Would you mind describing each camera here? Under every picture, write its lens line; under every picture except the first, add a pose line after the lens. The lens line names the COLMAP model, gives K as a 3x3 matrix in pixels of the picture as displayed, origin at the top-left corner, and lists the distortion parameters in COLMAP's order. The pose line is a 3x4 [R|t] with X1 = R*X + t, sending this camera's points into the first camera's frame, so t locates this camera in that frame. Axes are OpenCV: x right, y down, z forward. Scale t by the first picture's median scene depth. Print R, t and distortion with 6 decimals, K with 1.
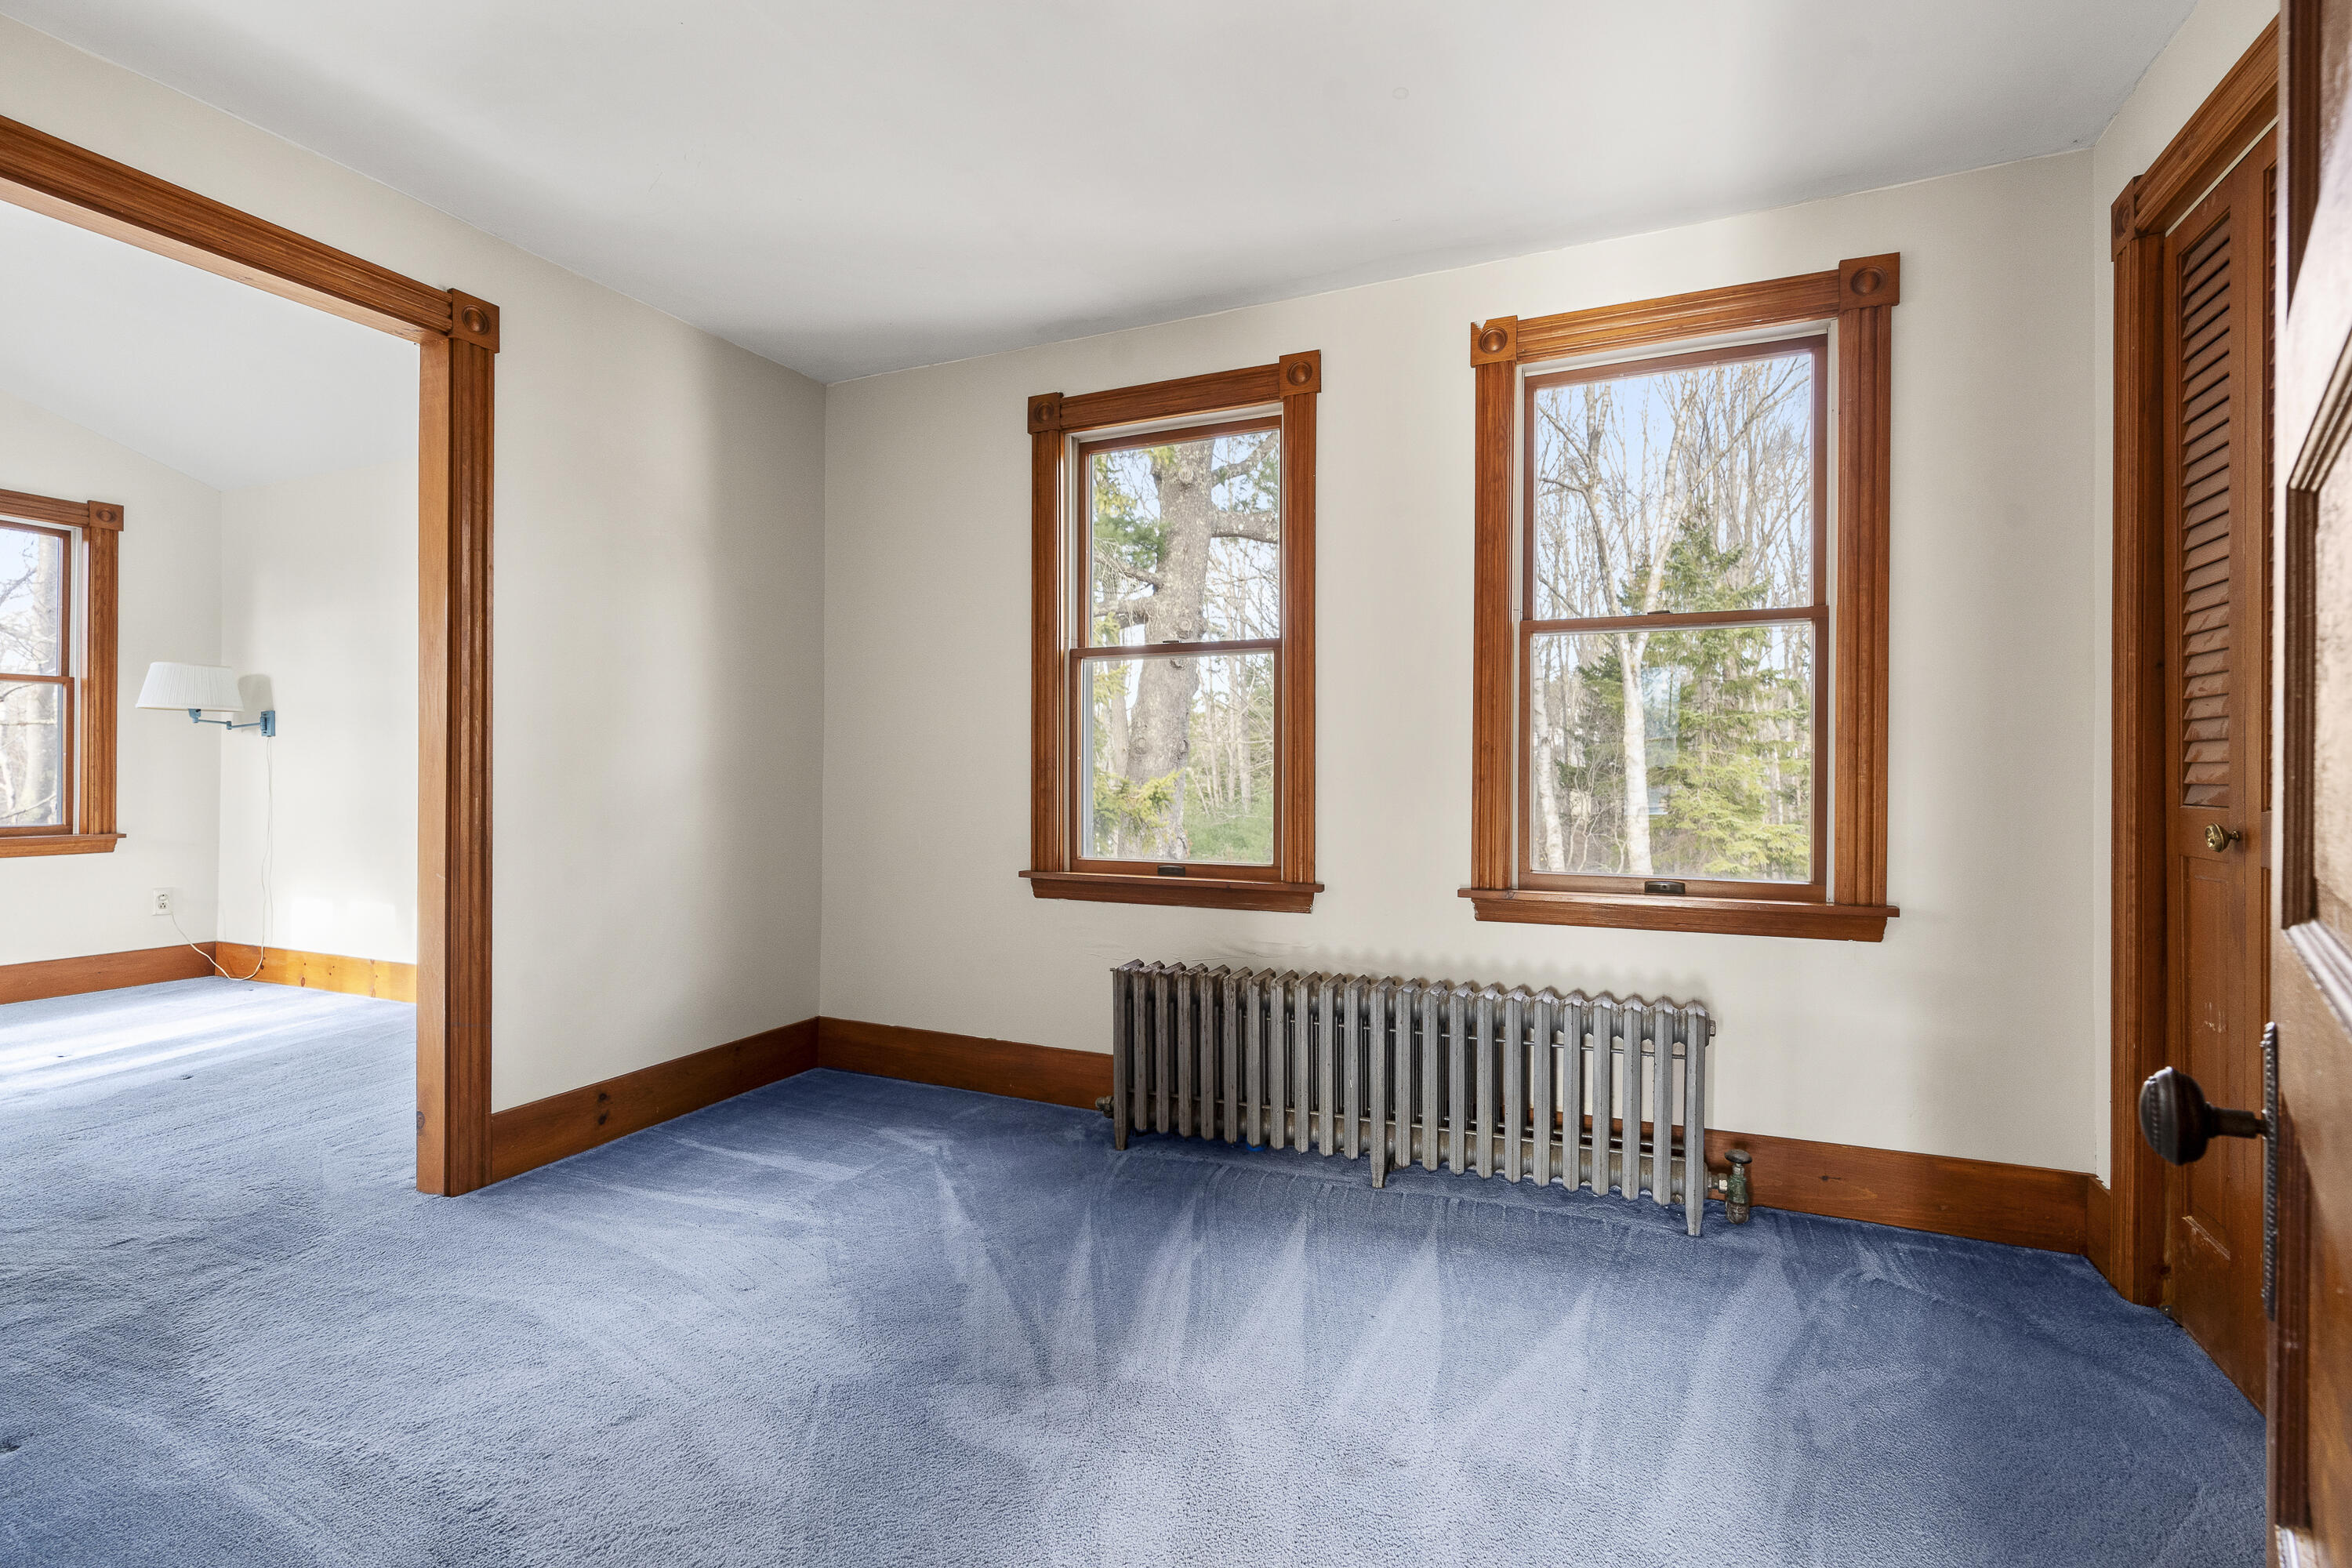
lens RADIAL K [[1073.9, 0, 1175.0], [0, 1073.9, 777.1], [0, 0, 1]] dist [-0.011463, 0.001142]
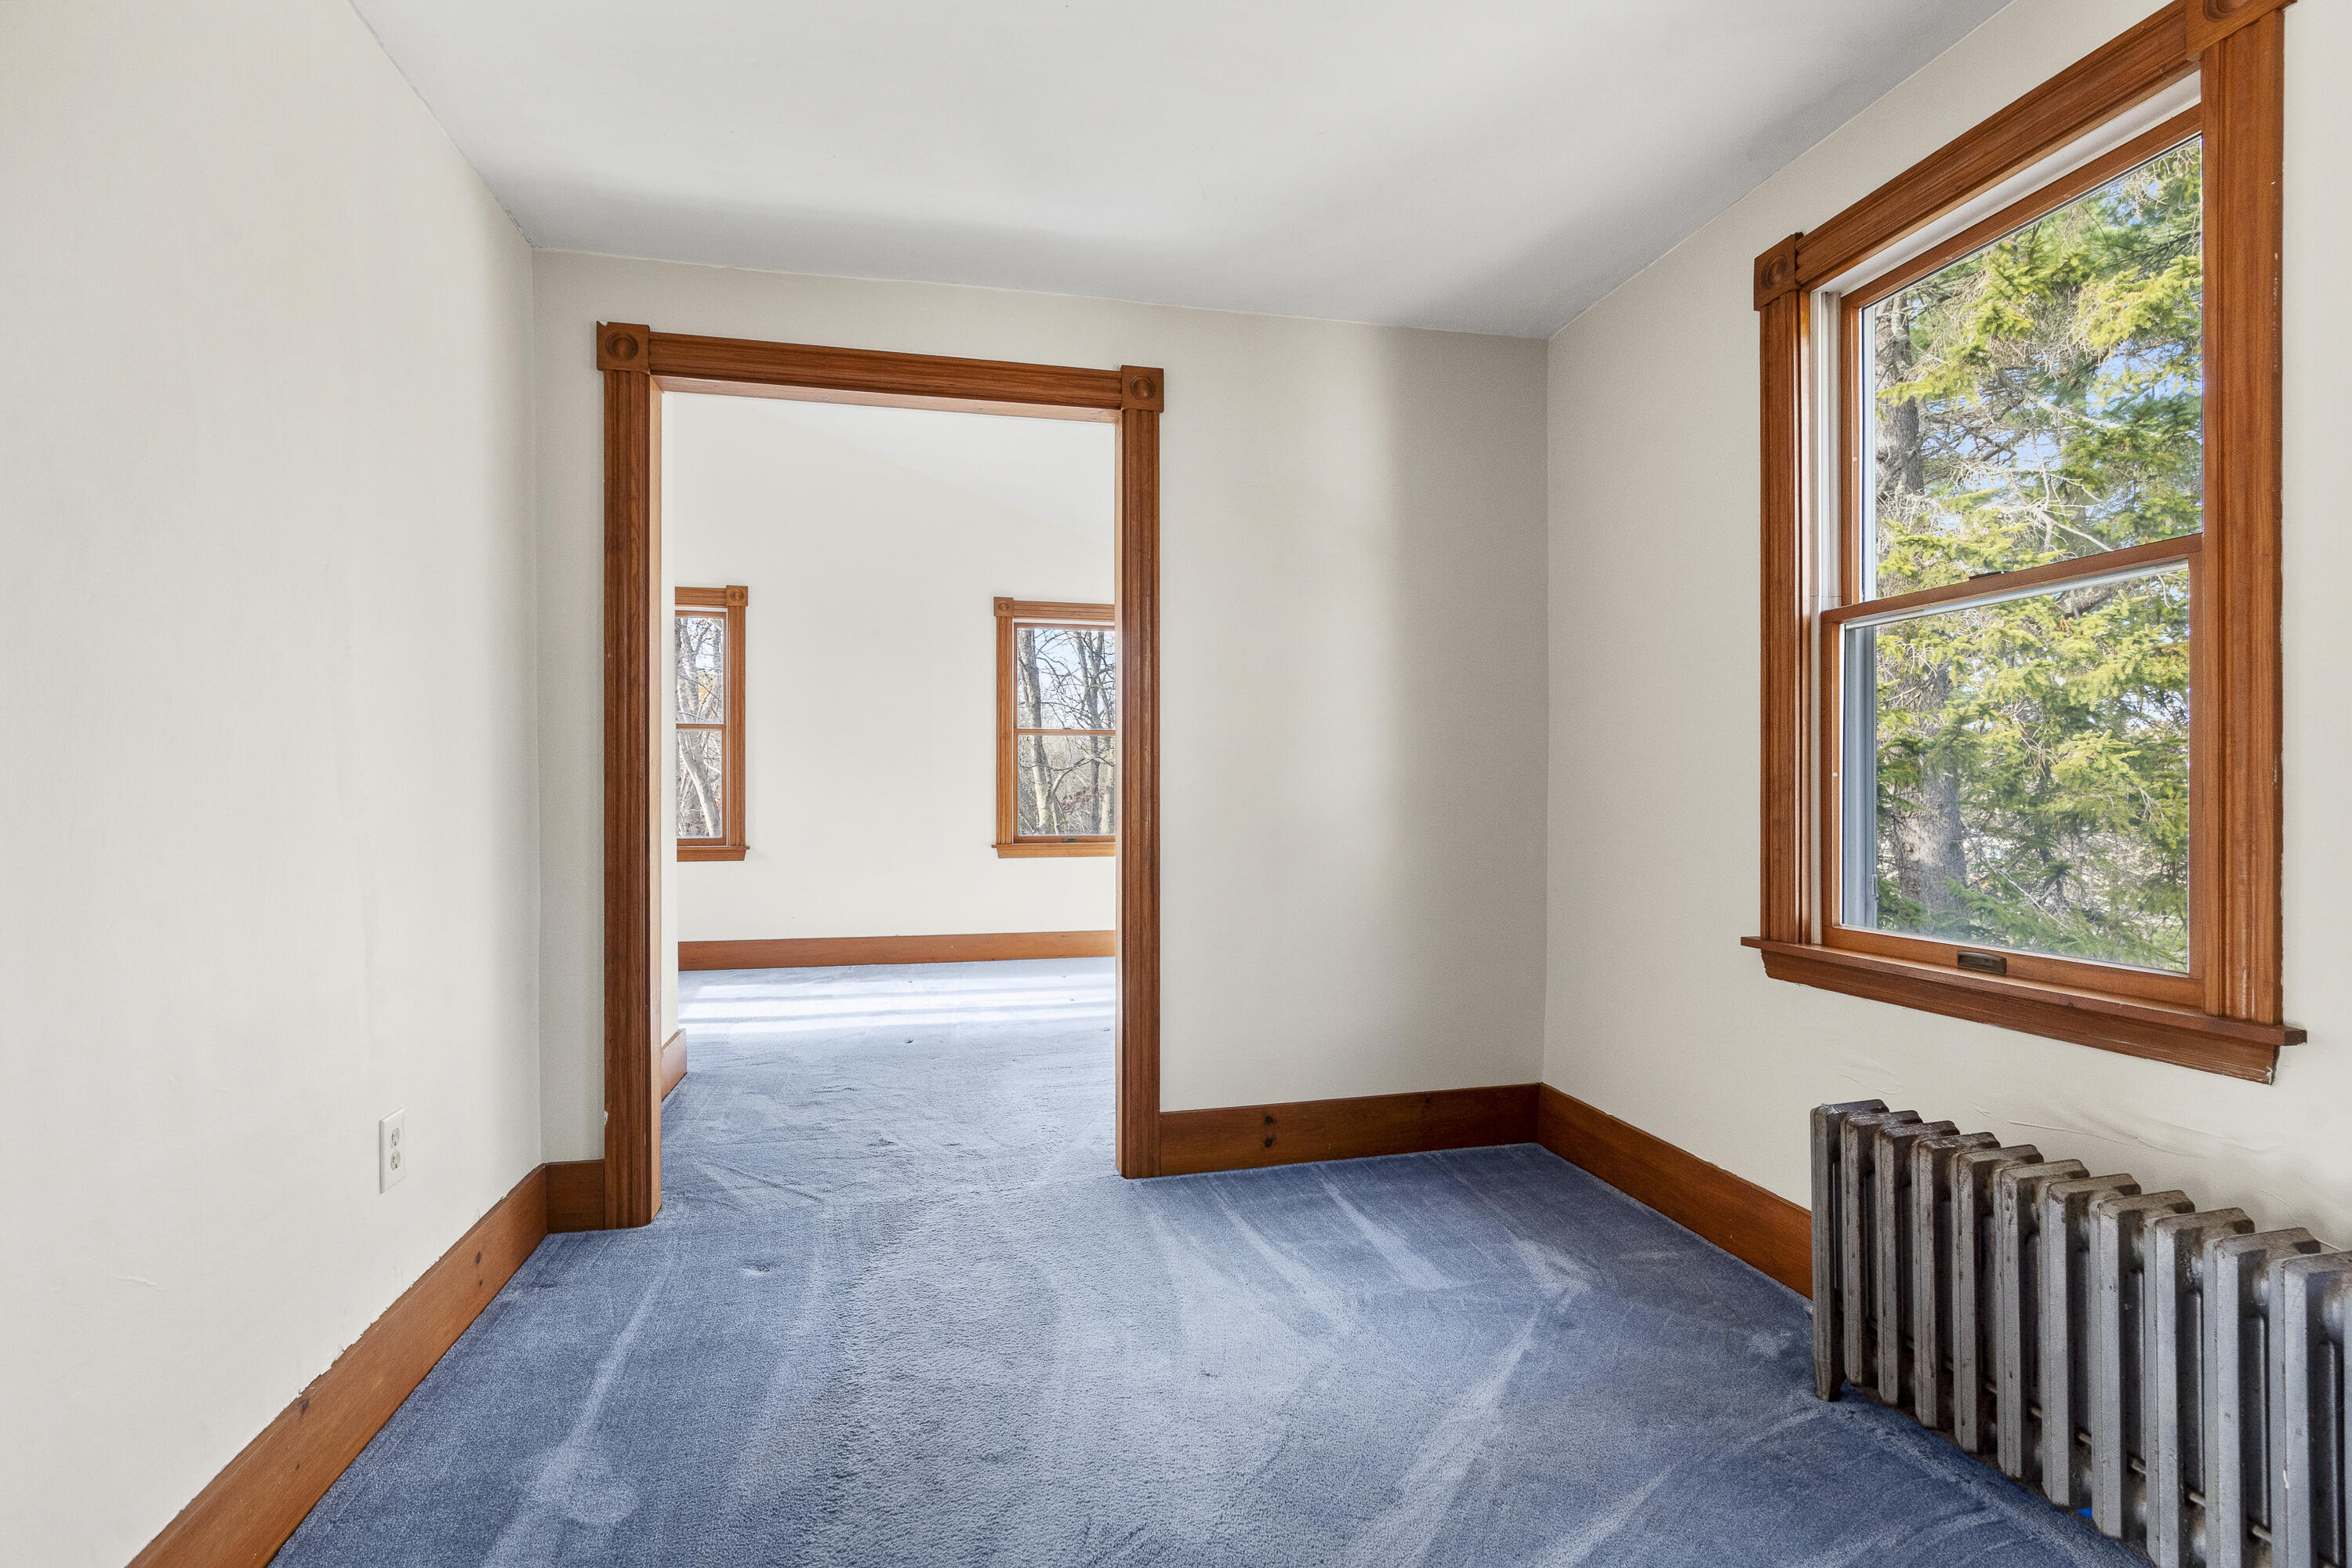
lens RADIAL K [[1073.9, 0, 1174.3], [0, 1073.9, 802.5], [0, 0, 1]] dist [-0.011463, 0.001142]
pose [[0.598430, 0.000937, -0.801174, 0.224481], [0.000584, 0.999999, 0.001606, -0.002144], [0.801175, -0.001429, 0.598429, 0.326573]]
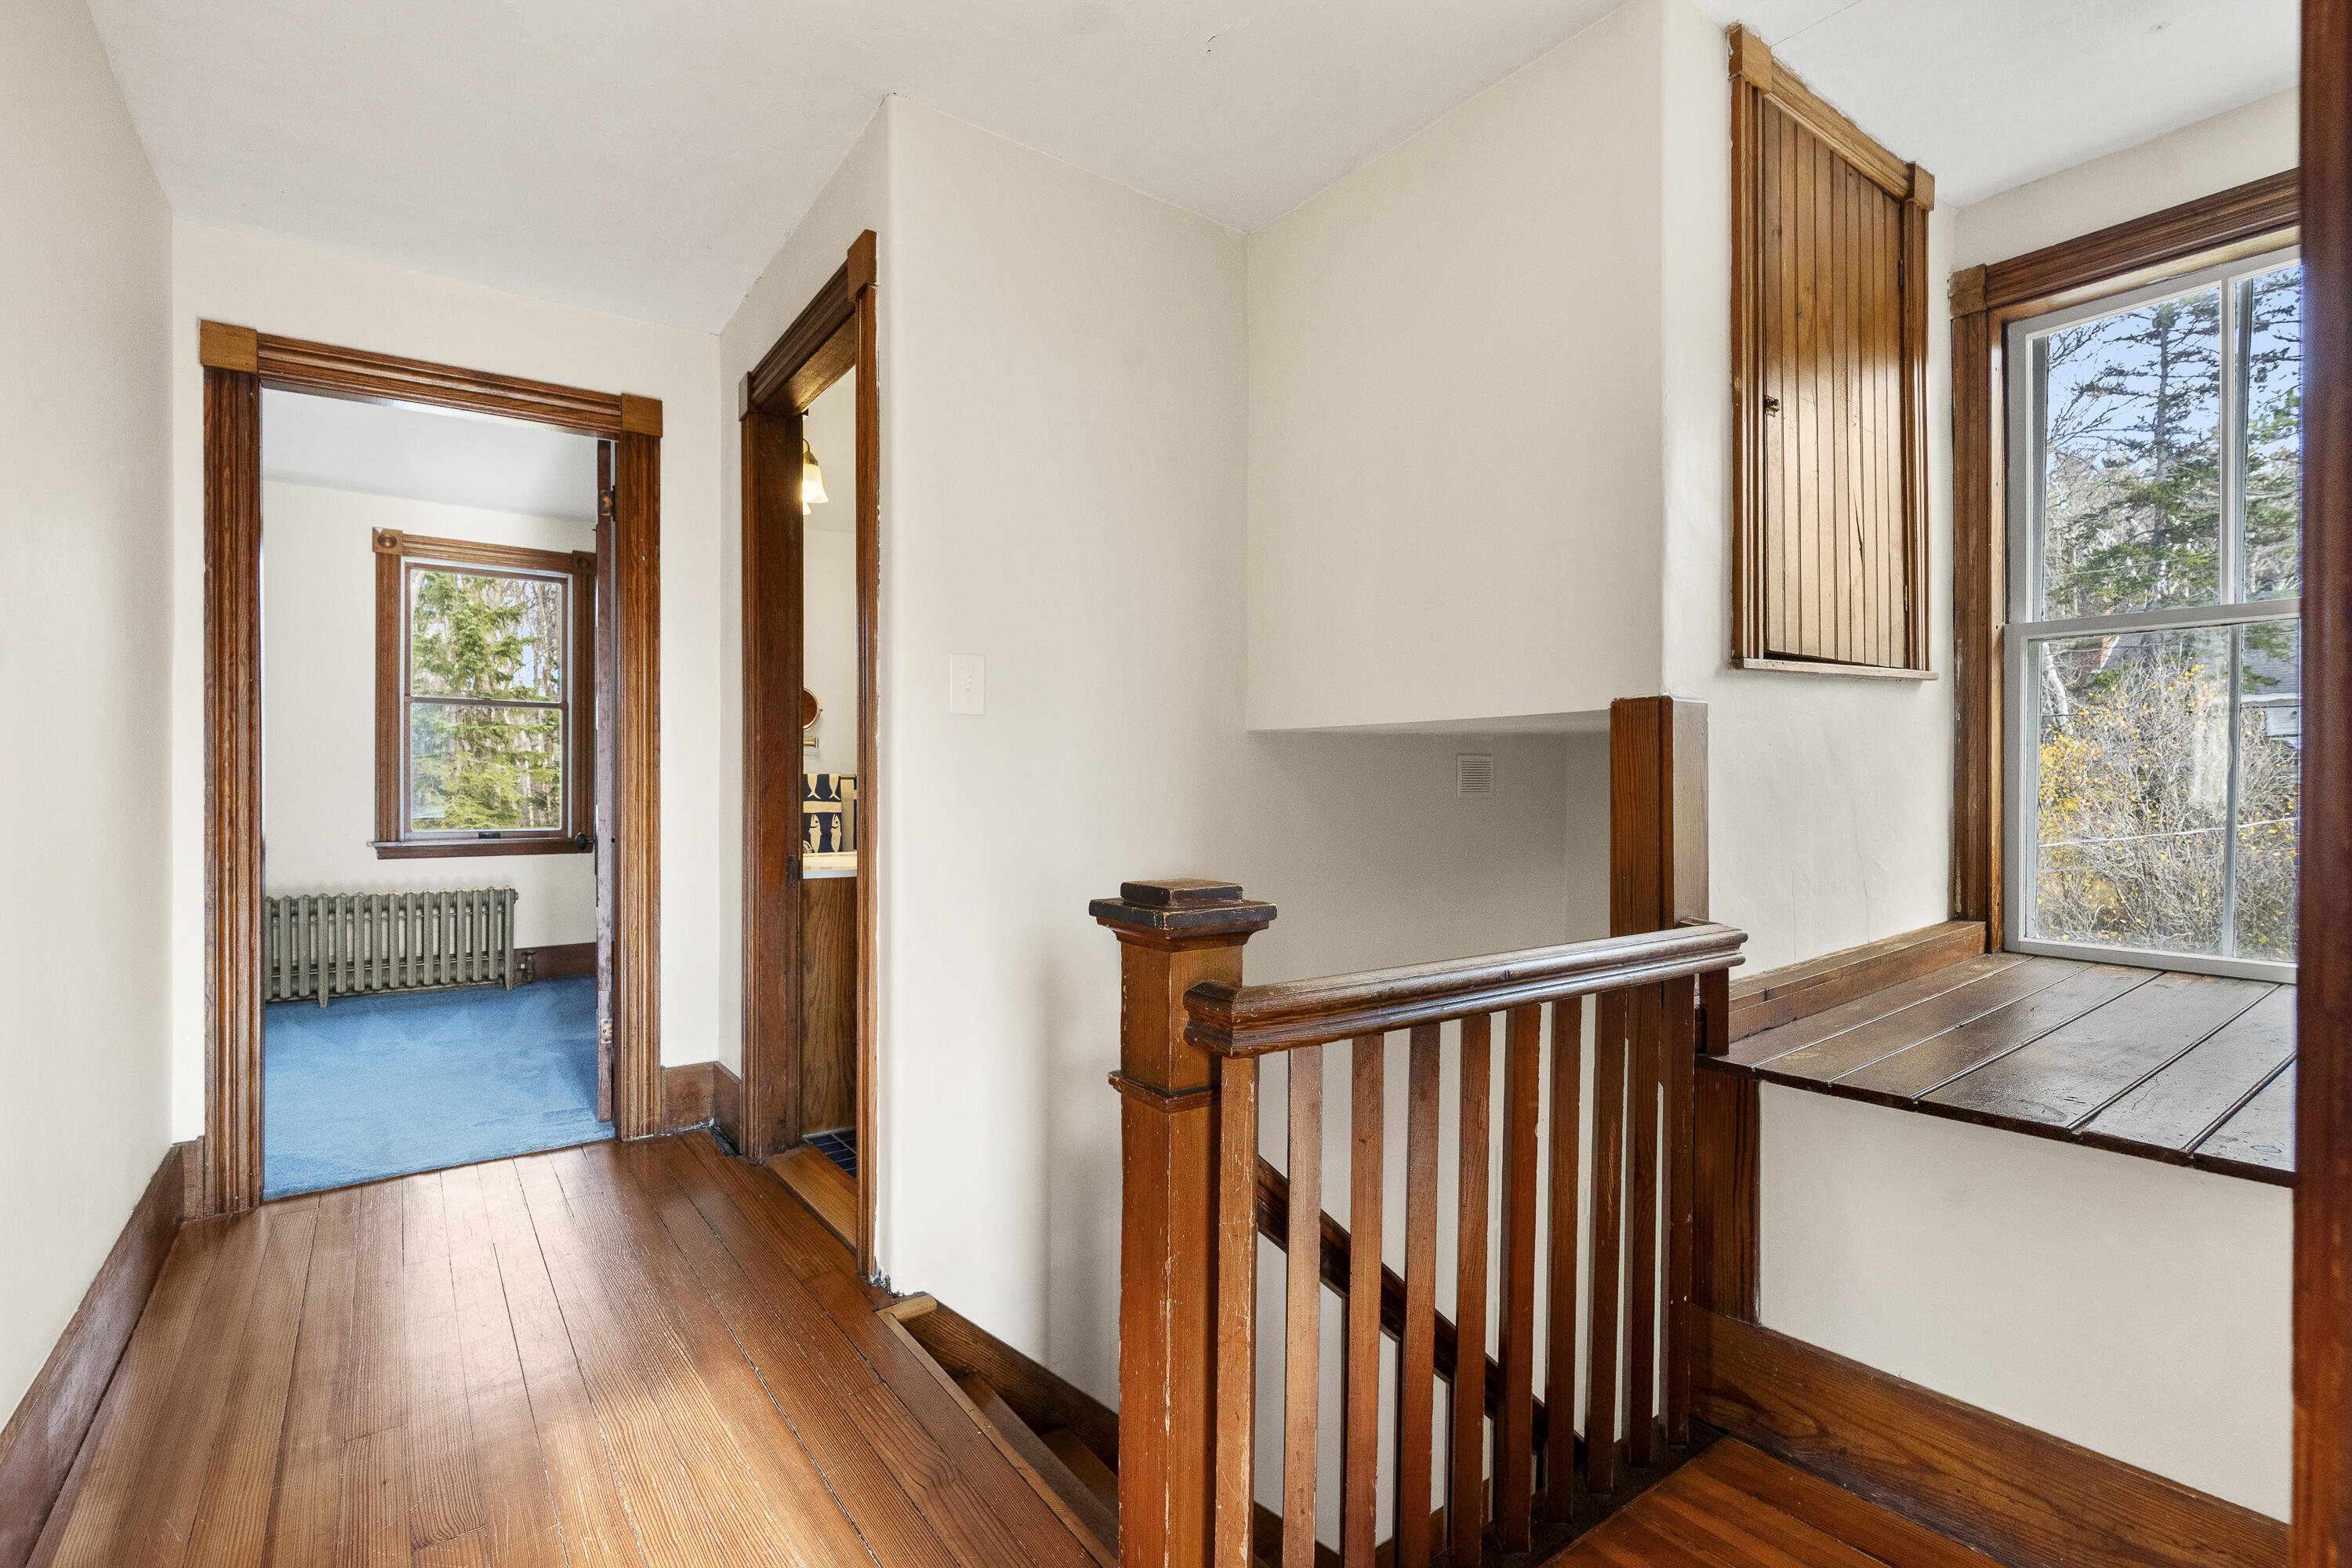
lens RADIAL K [[1073.9, 0, 1178.0], [0, 1073.9, 790.1], [0, 0, 1]] dist [-0.011463, 0.001142]
pose [[0.488821, -0.006587, 0.872359, -0.618793], [0.002179, 0.999978, 0.006330, 0.007018], [-0.872381, -0.001194, 0.488825, -1.038788]]
